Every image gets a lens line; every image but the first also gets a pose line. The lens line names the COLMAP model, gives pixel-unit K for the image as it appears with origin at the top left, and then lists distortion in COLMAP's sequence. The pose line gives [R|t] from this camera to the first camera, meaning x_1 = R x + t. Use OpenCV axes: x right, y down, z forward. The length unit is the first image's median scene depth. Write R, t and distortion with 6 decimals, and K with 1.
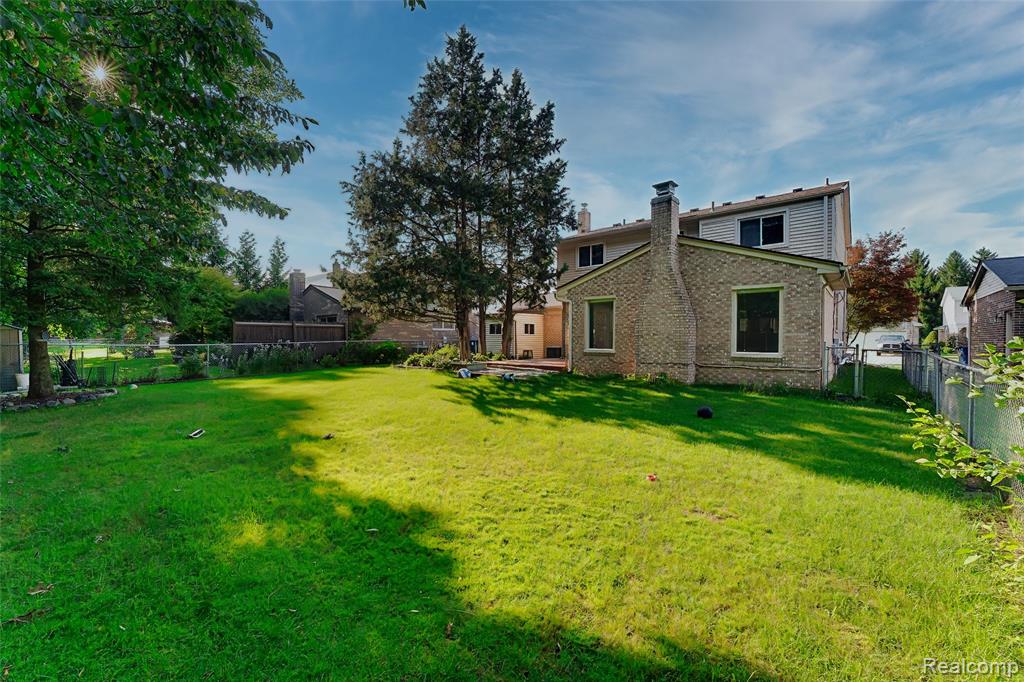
lens RADIAL K [[519.3, 0, 512.0], [0, 519.3, 341.0], [0, 0, 1]] dist [0.000371, -0.000142]
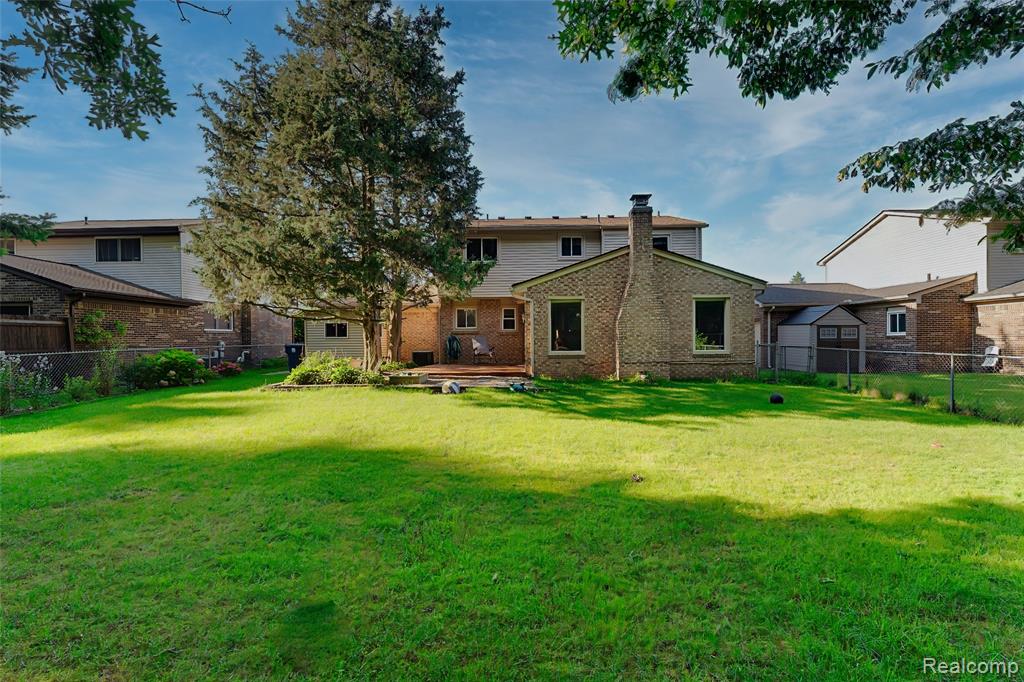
lens RADIAL K [[544.7, 0, 512.0], [0, 544.7, 341.0], [0, 0, 1]] dist [-0.001179, -0.000160]
pose [[0.681687, -0.000520, 0.731643, -0.700597], [0.017188, 0.999735, -0.015304, 0.010960], [-0.731442, 0.023008, 0.681516, 0.424711]]
